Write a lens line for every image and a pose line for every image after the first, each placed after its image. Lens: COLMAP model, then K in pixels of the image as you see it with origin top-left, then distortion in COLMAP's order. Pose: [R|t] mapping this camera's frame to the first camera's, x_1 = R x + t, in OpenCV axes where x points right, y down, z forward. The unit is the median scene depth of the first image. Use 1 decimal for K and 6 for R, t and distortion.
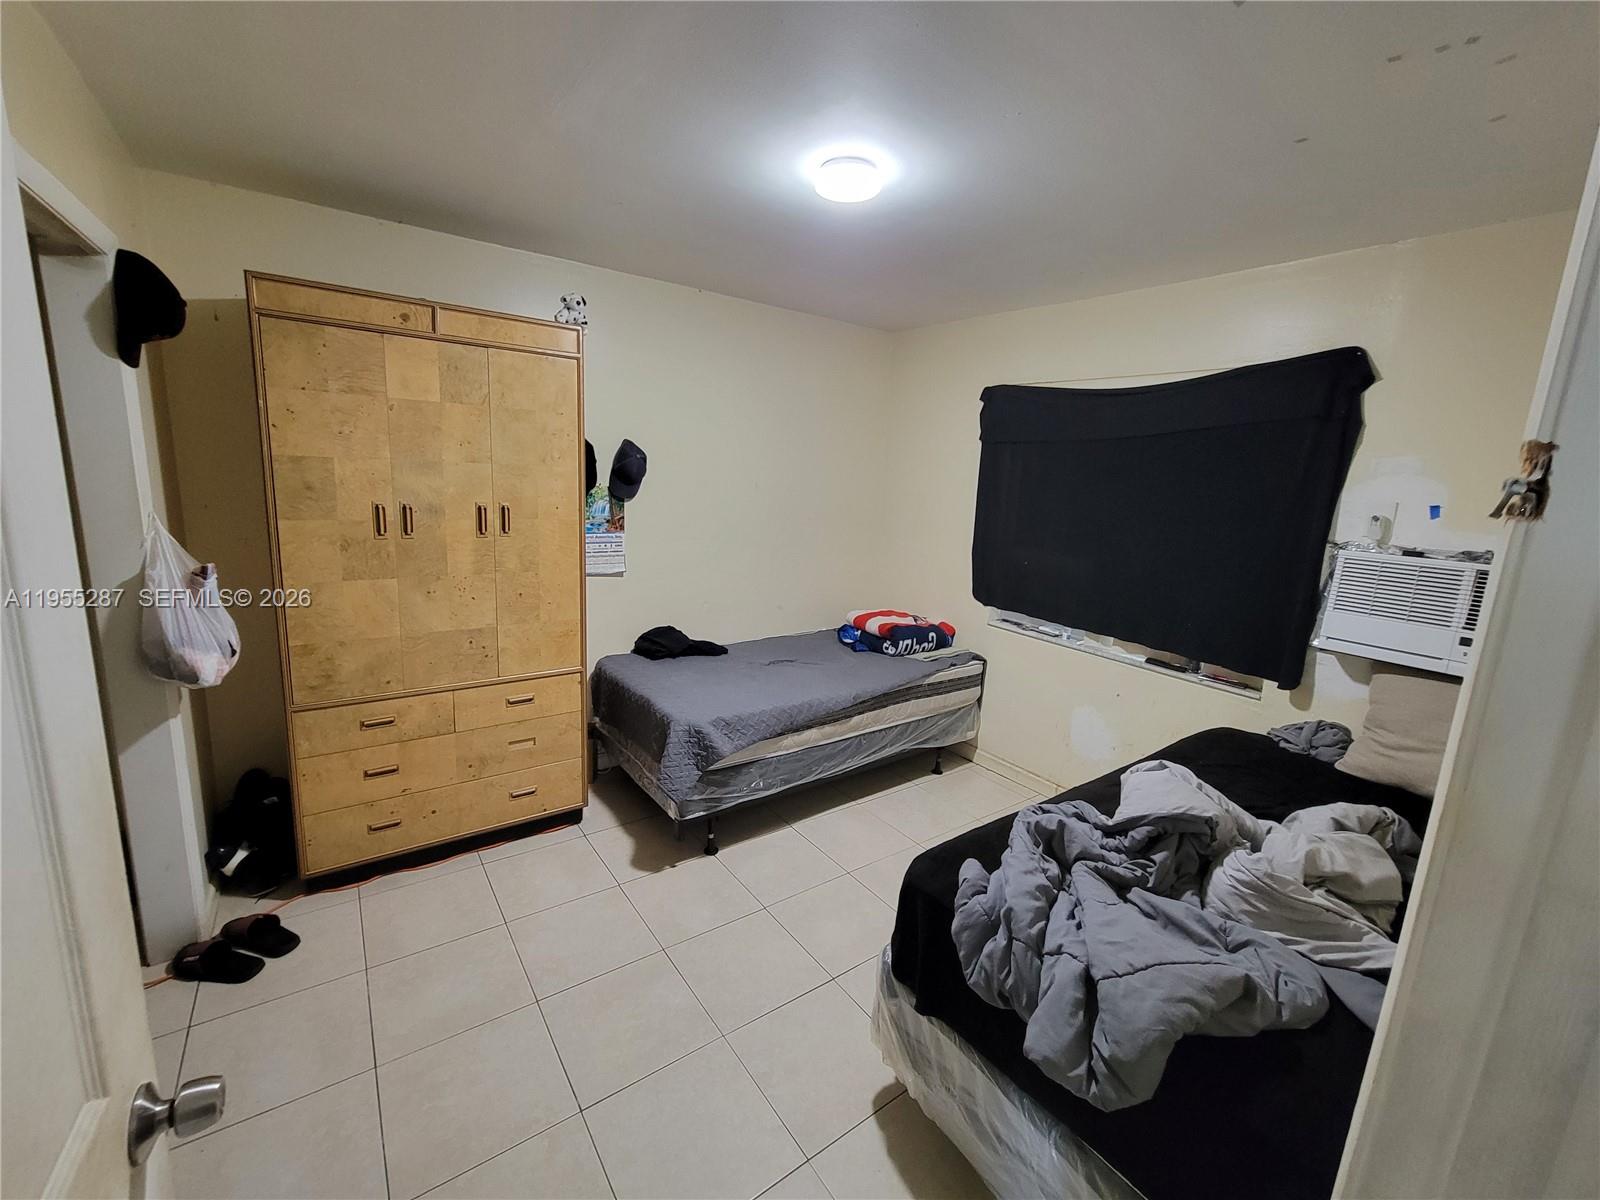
lens RADIAL K [[670.4, 0, 804.1], [0, 670.4, 594.2], [0, 0, 1]] dist [0.012037, 0.000298]
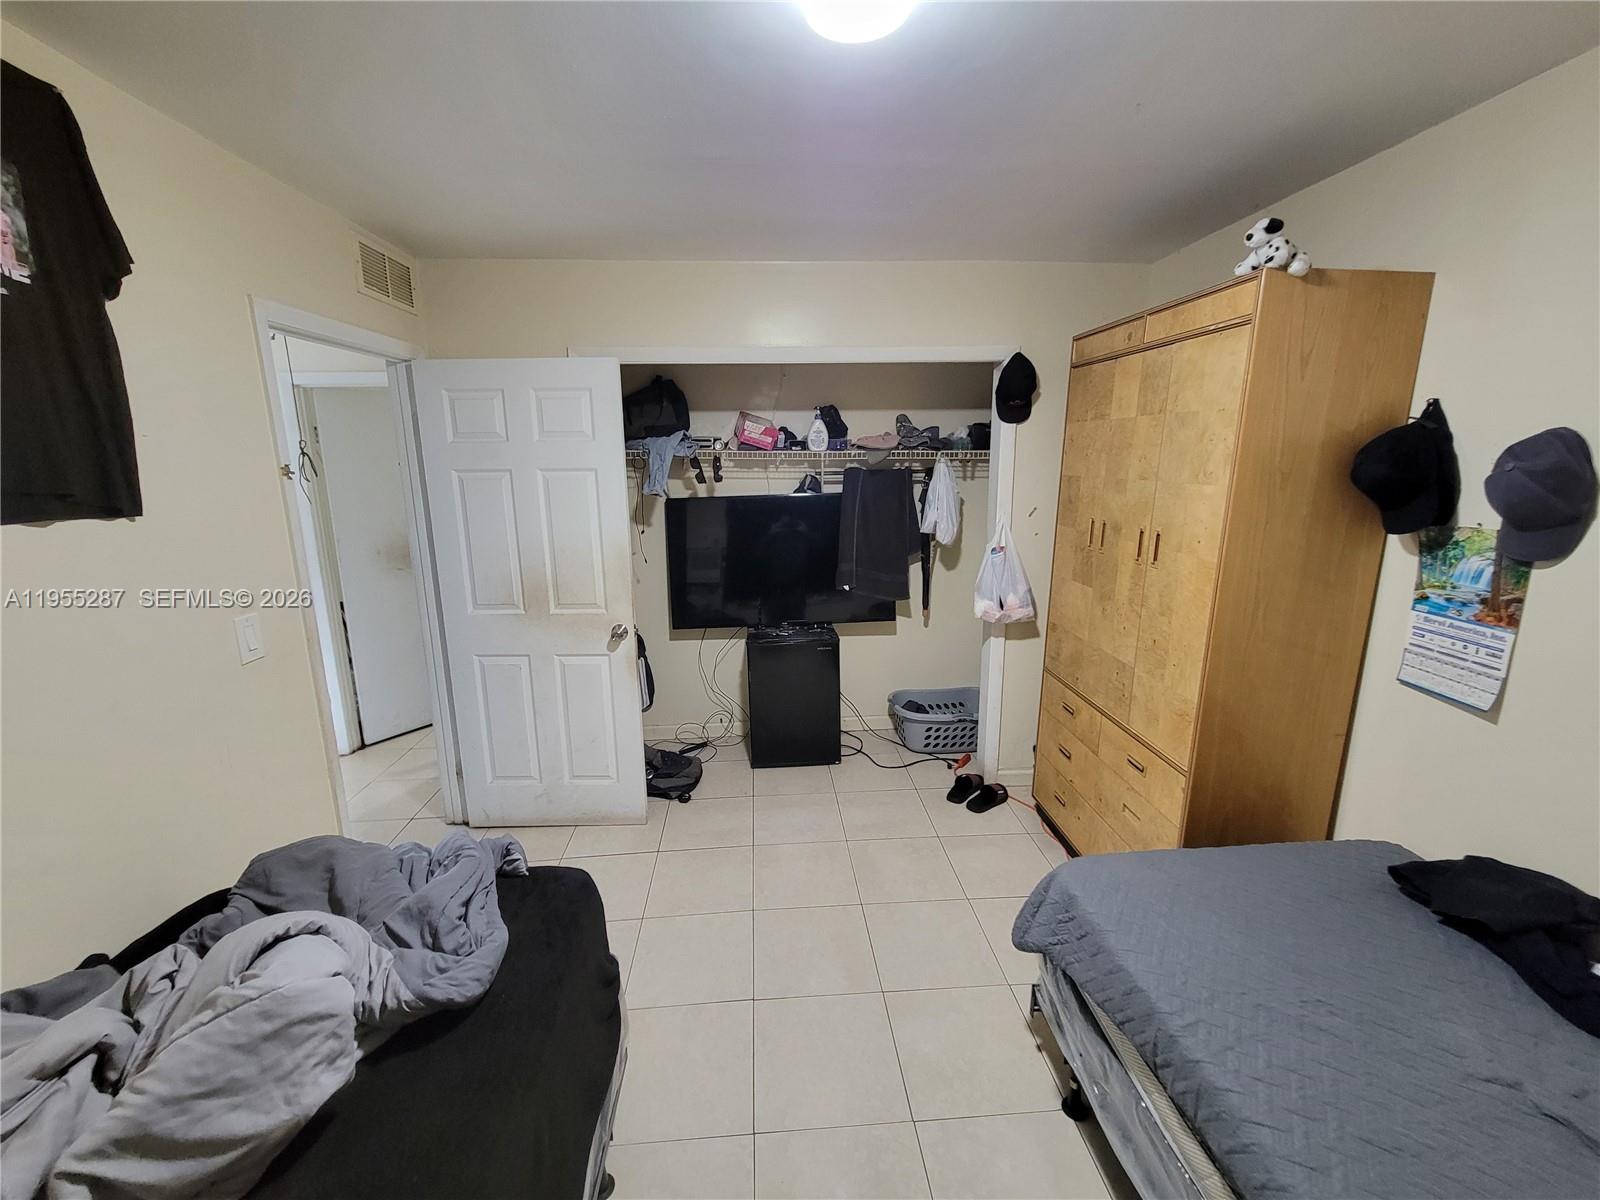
lens RADIAL K [[670.4, 0, 804.1], [0, 670.4, 594.2], [0, 0, 1]] dist [0.012037, 0.000298]
pose [[-0.534952, 0.131164, -0.834639, 0.514397], [-0.177652, 0.948328, 0.262894, -0.207755], [0.825994, 0.288911, -0.484008, 1.108867]]
